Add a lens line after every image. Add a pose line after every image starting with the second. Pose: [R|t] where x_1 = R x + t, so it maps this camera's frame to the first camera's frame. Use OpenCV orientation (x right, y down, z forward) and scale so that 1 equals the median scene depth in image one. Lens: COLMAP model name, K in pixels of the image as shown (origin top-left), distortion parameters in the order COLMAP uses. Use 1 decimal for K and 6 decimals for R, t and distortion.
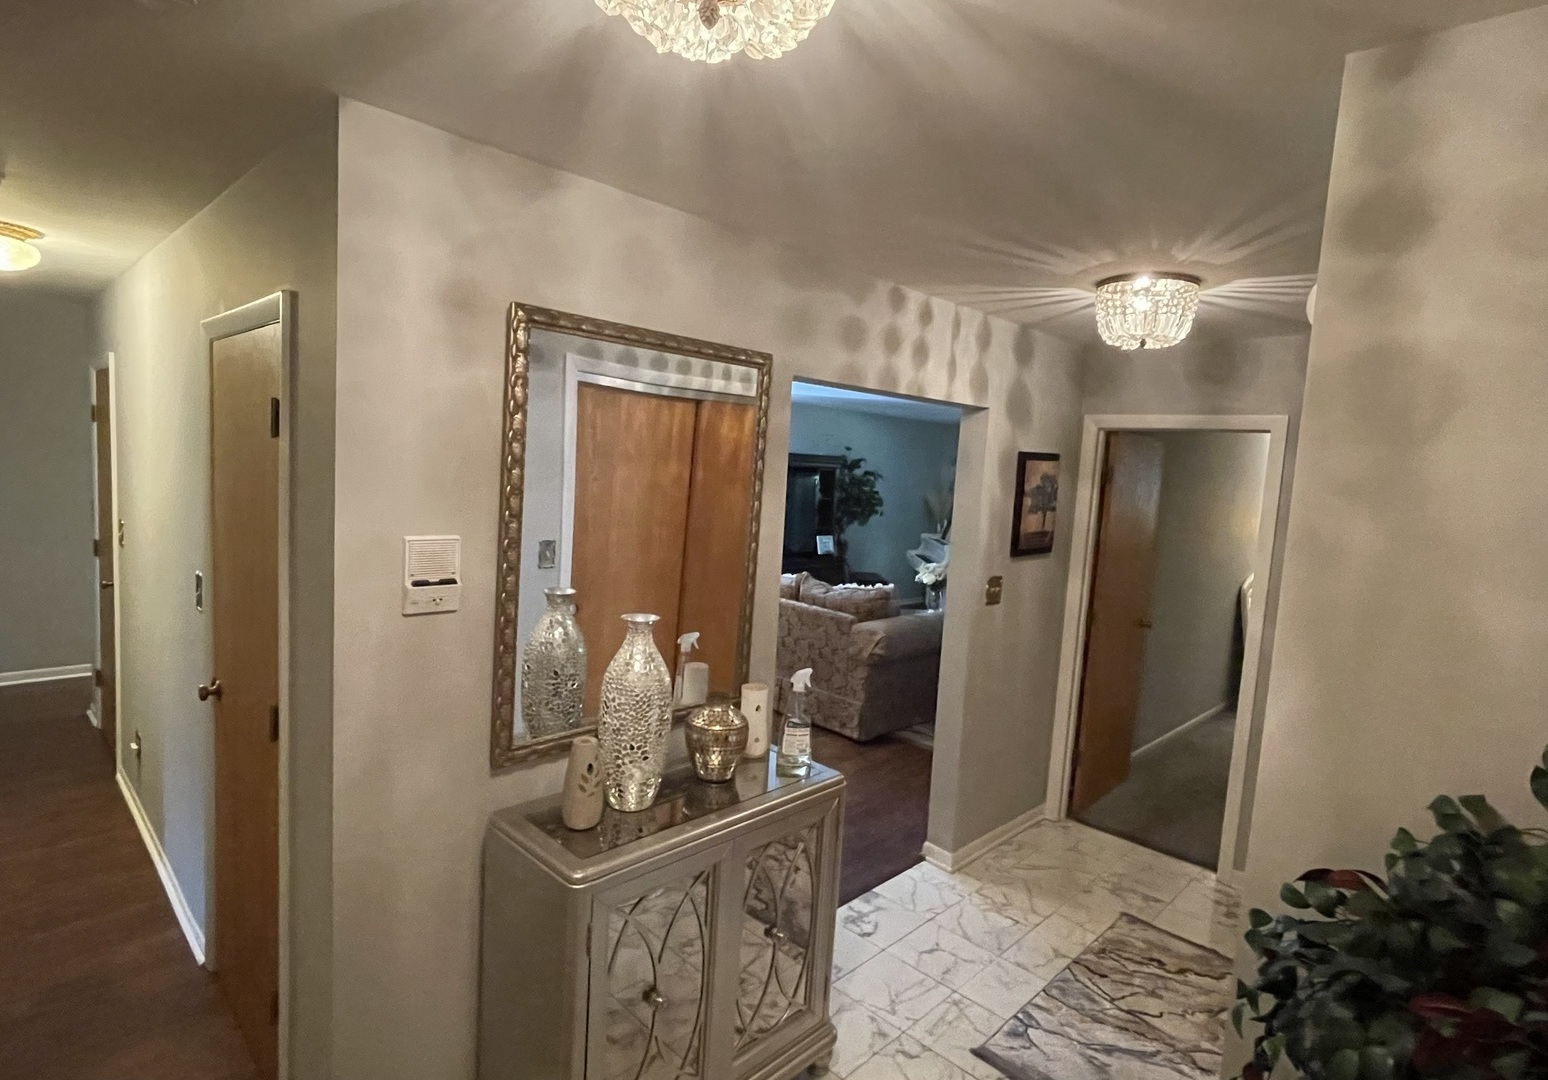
lens RADIAL K [[819.3, 0, 774.0], [0, 819.3, 540.0], [0, 0, 1]] dist [-0.000889, 0.001852]
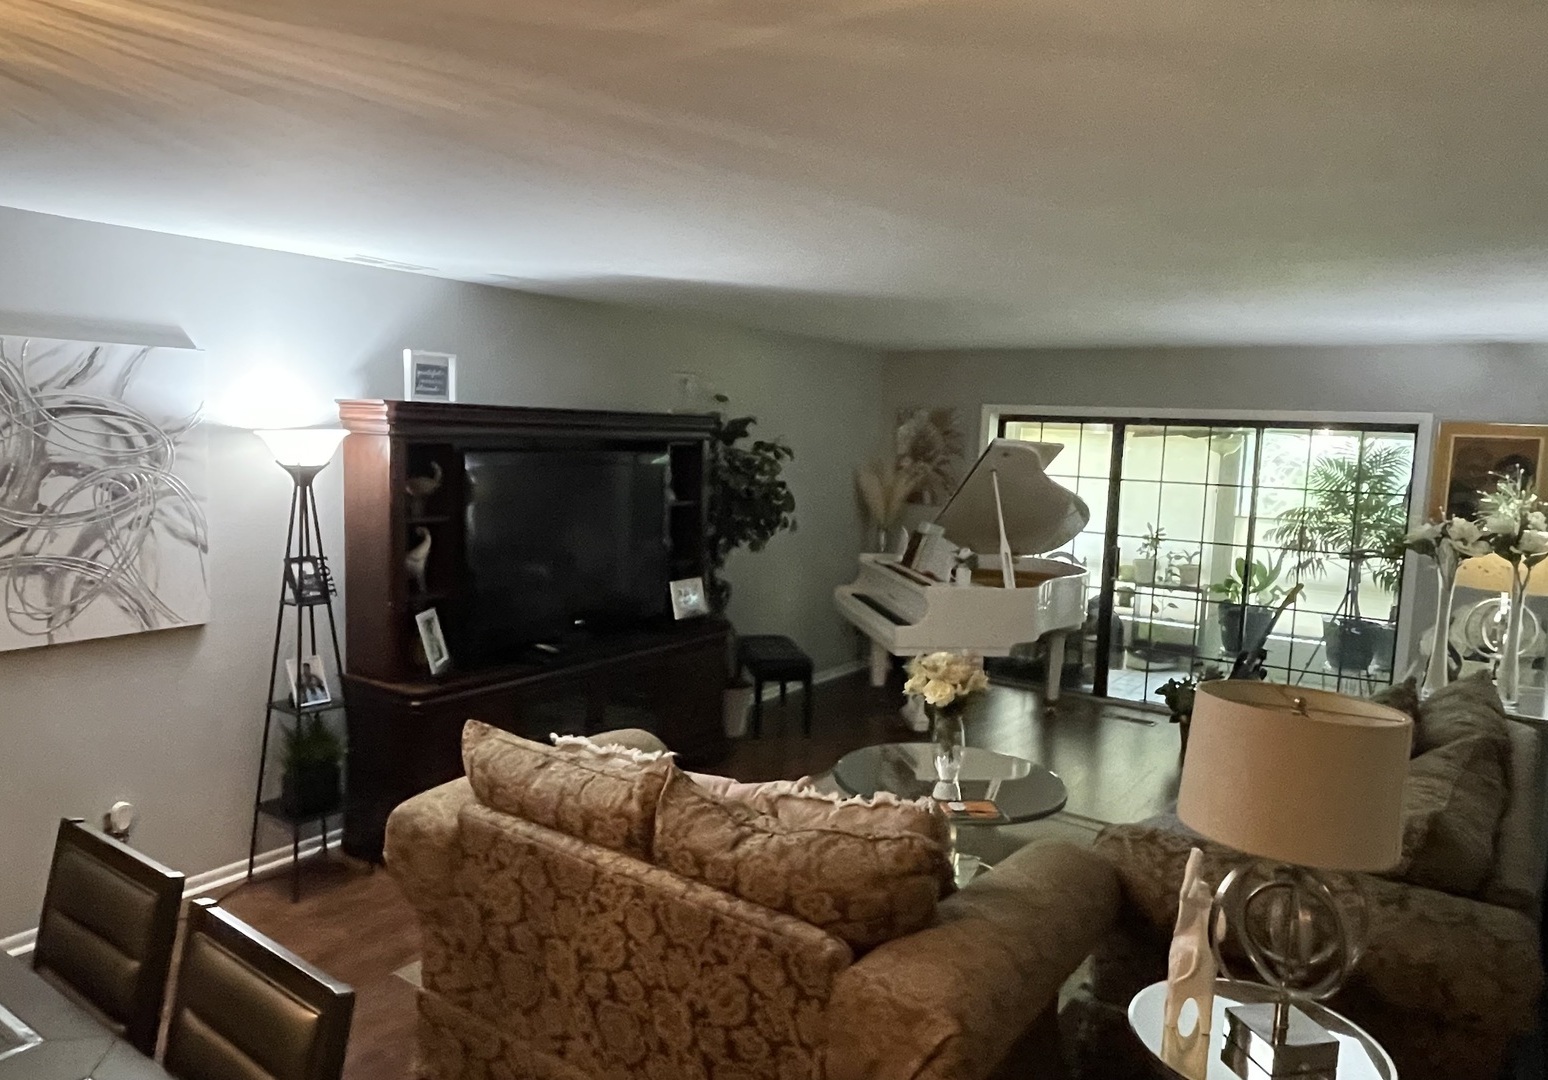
lens RADIAL K [[1061.2, 0, 774.0], [0, 1061.2, 540.0], [0, 0, 1]] dist [0.000710, -0.000736]
pose [[0.984570, -0.040446, 0.170254, 0.013274], [0.036665, 0.999007, 0.025298, -0.081354], [-0.171109, -0.018666, 0.985075, 0.708085]]
